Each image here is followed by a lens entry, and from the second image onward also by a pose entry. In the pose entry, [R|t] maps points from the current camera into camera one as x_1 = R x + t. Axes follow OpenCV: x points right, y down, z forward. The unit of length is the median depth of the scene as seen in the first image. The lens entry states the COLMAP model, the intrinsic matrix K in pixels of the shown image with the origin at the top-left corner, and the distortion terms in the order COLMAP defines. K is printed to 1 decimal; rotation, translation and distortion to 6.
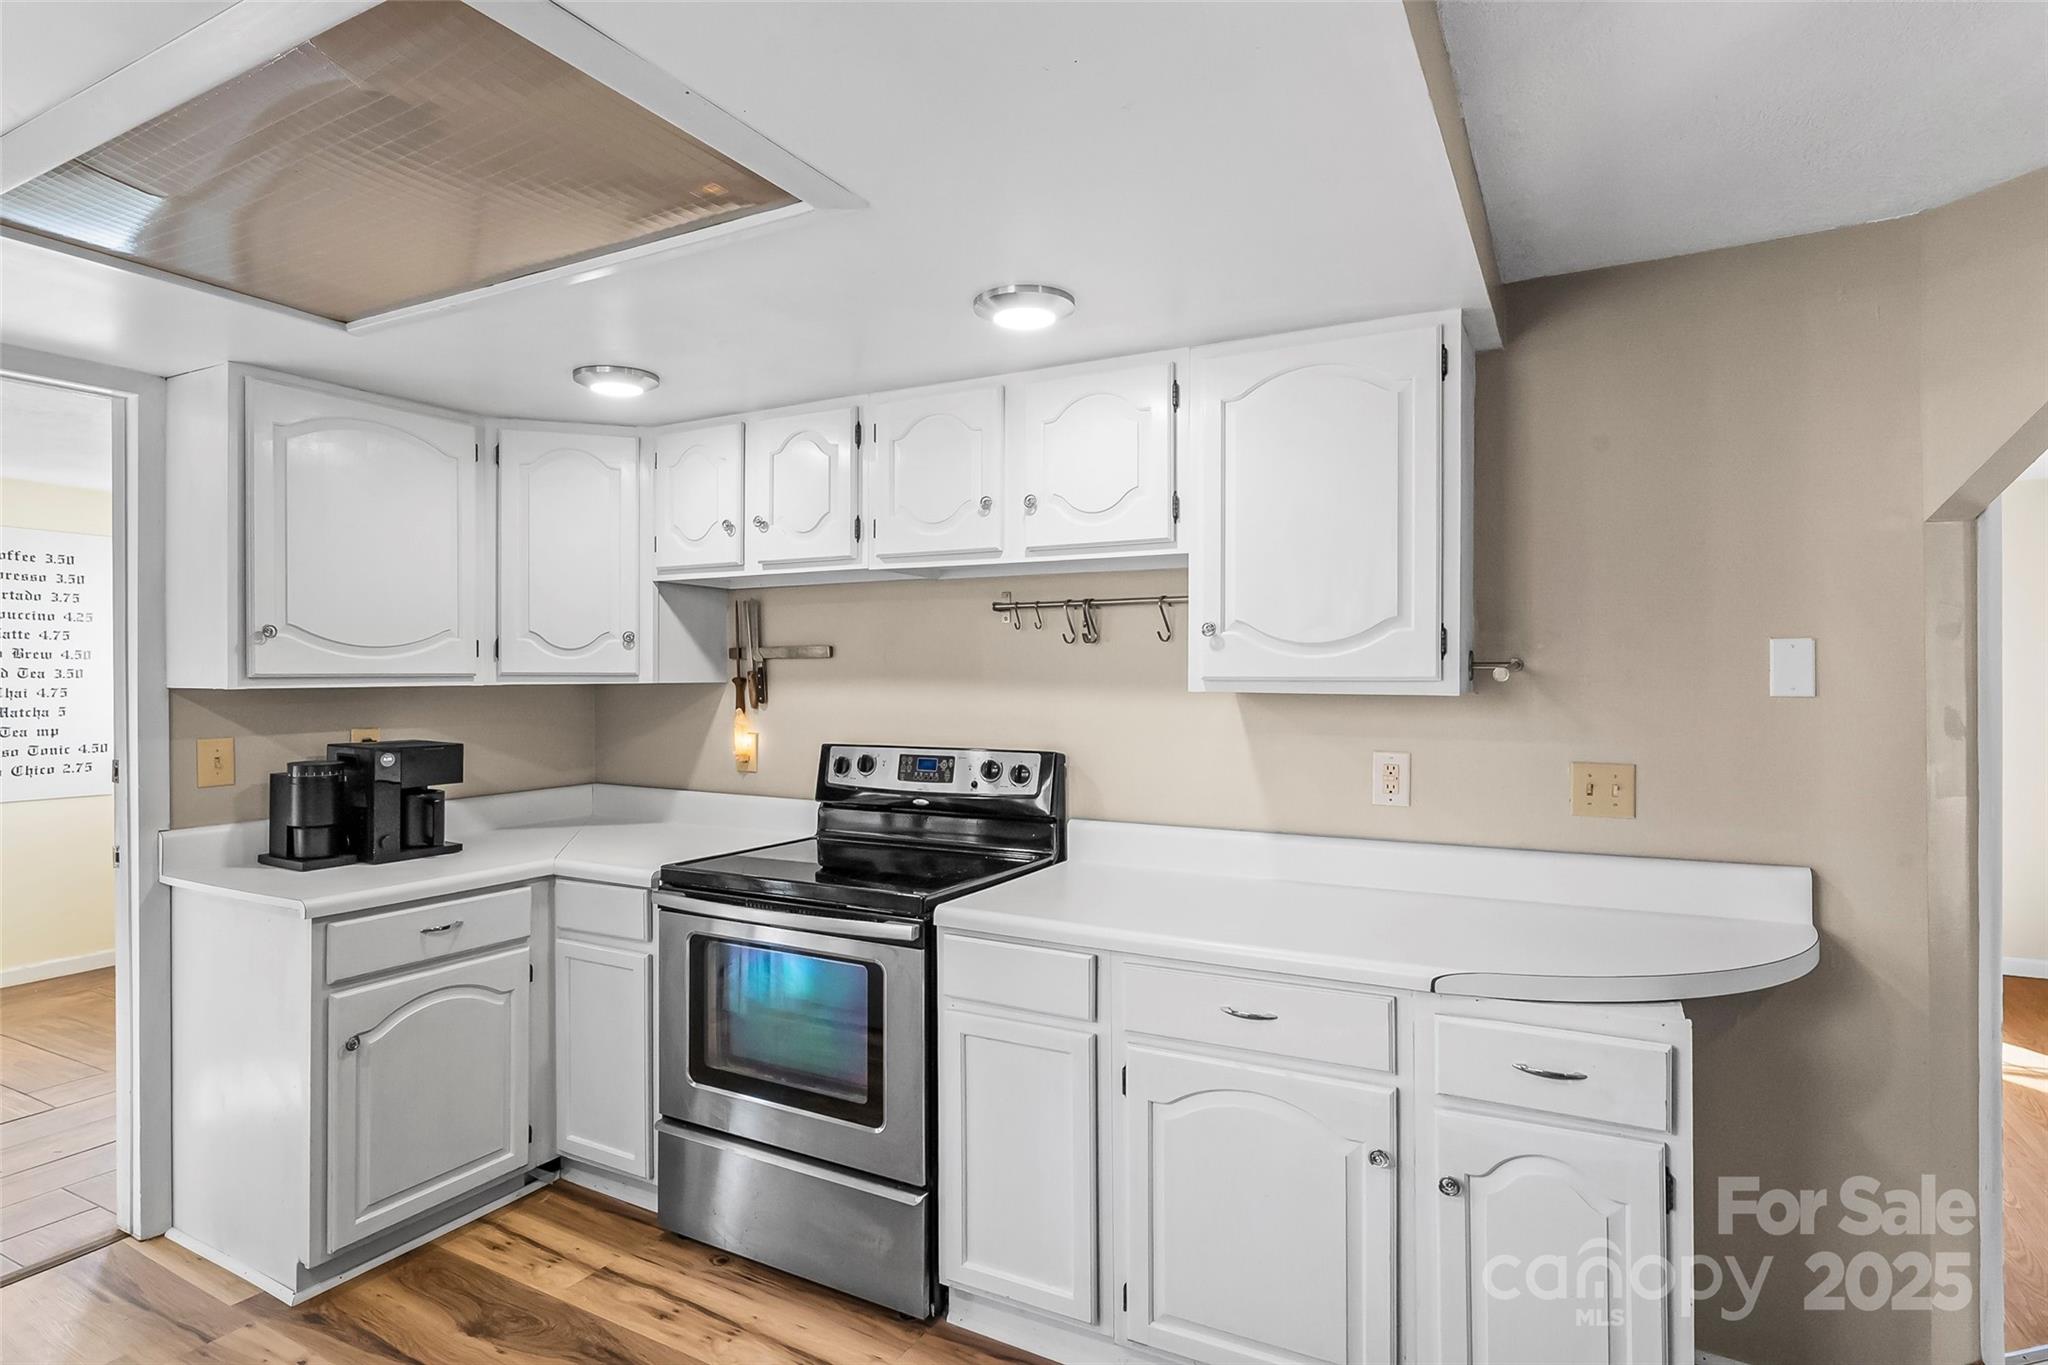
lens RADIAL K [[980.7, 0, 1045.4], [0, 980.7, 682.5], [0, 0, 1]] dist [-0.006375, 0.000256]
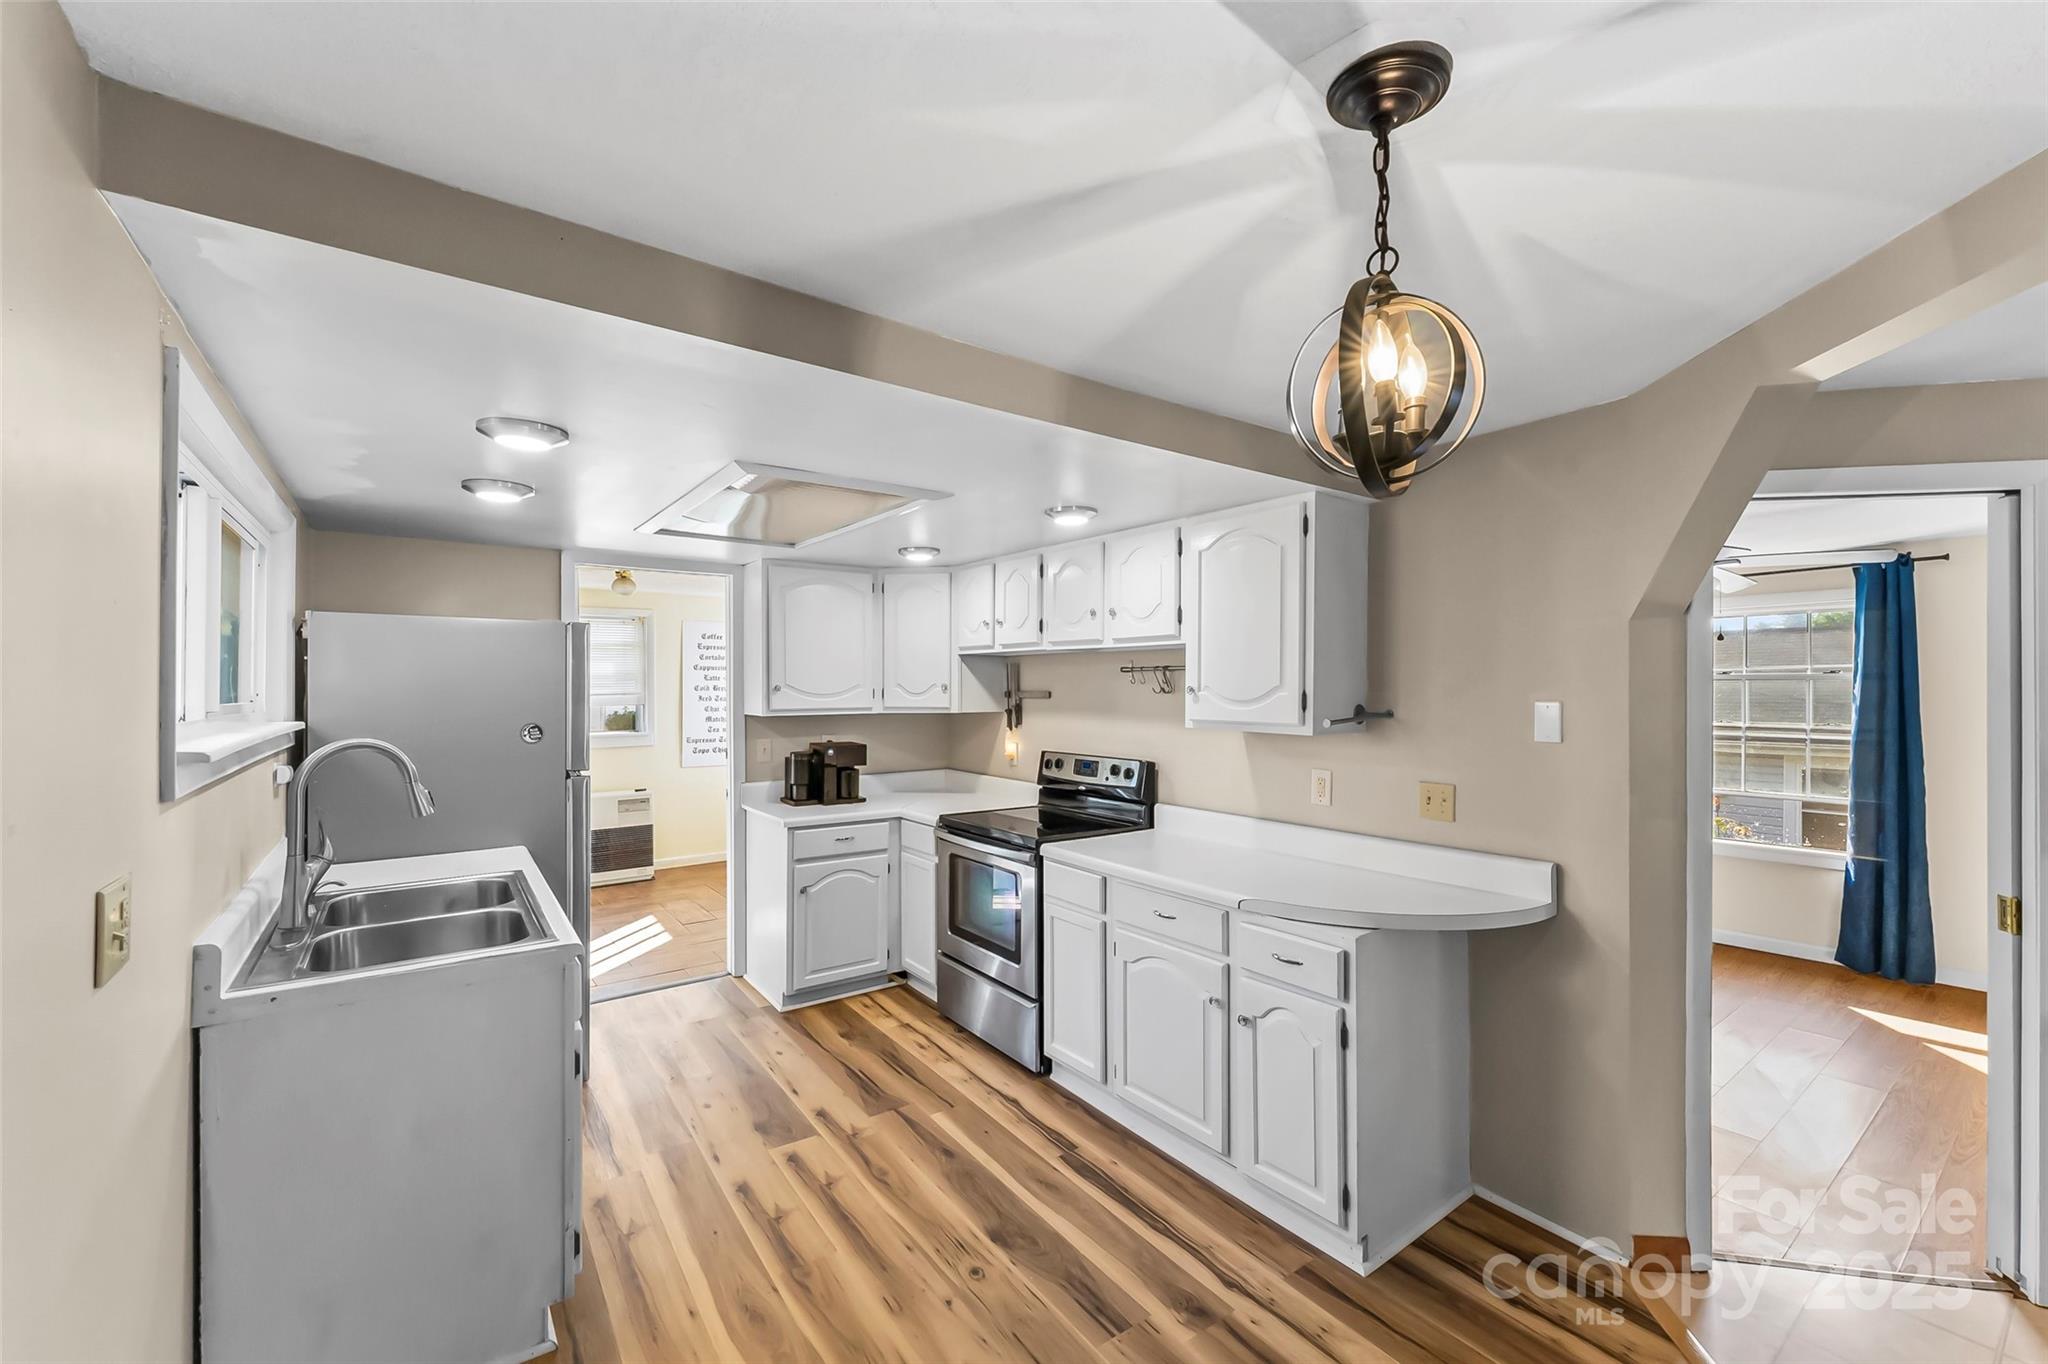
lens RADIAL K [[801.2, 0, 1021.7], [0, 801.2, 694.2], [0, 0, 1]] dist [-0.001124, 0.000079]
pose [[0.890371, -0.000966, -0.455235, 0.423007], [0.000939, 1.000000, -0.000287, -0.038408], [0.455235, -0.000172, 0.890371, -0.264945]]
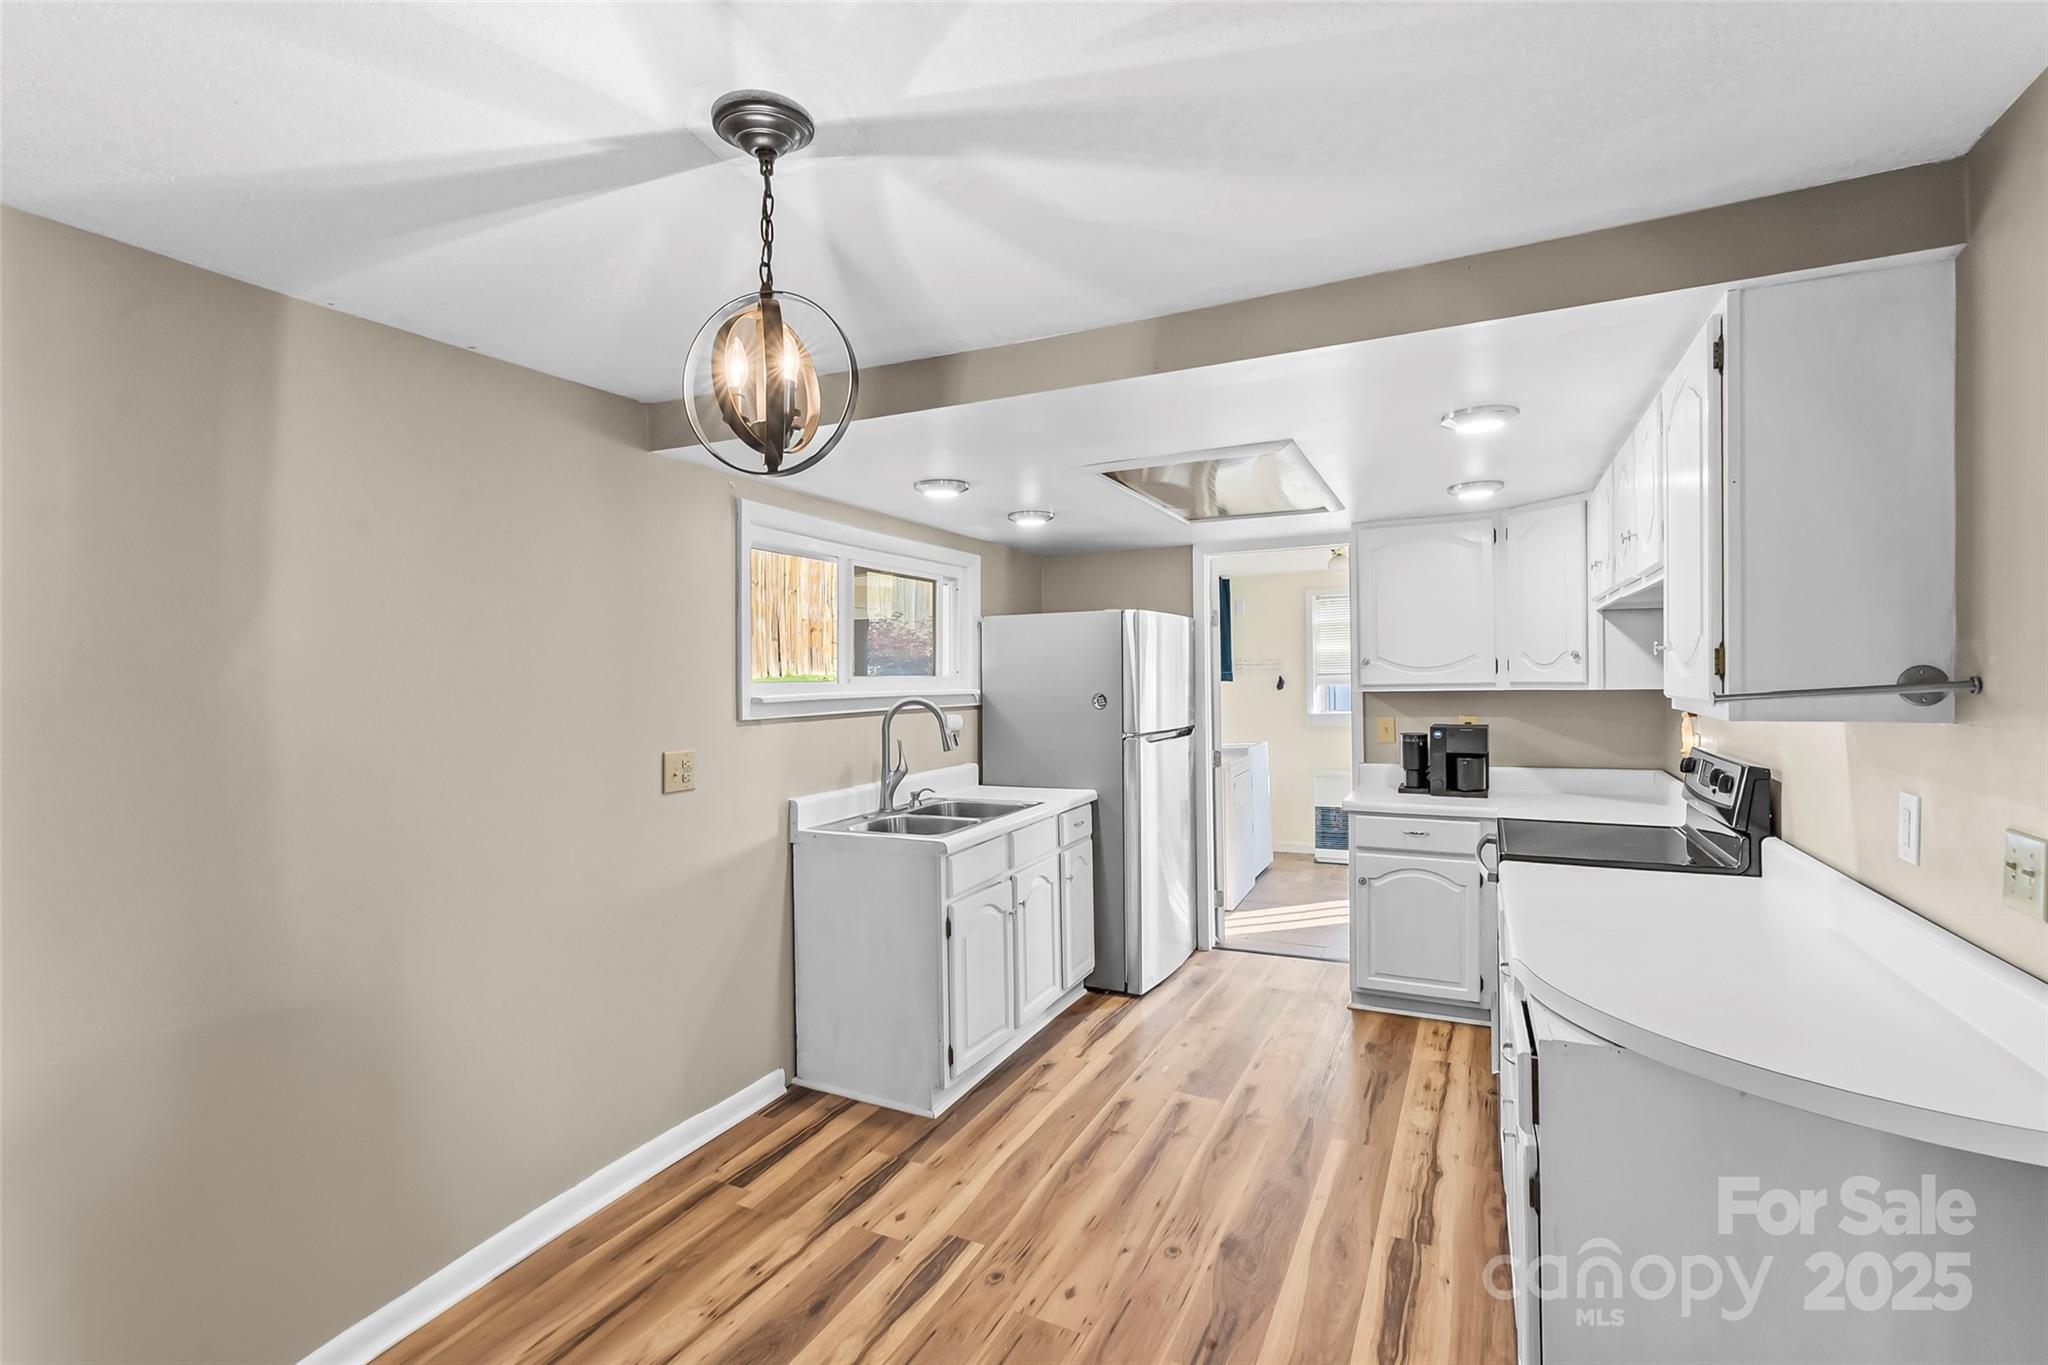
lens RADIAL K [[875.5, 0, 1012.9], [0, 875.5, 678.4], [0, 0, 1]] dist [-0.003497, -0.000277]
pose [[0.056572, -0.002617, -0.998395, 0.845111], [0.007387, 0.999970, -0.002203, -0.020524], [0.998371, -0.007250, 0.056590, 0.205745]]
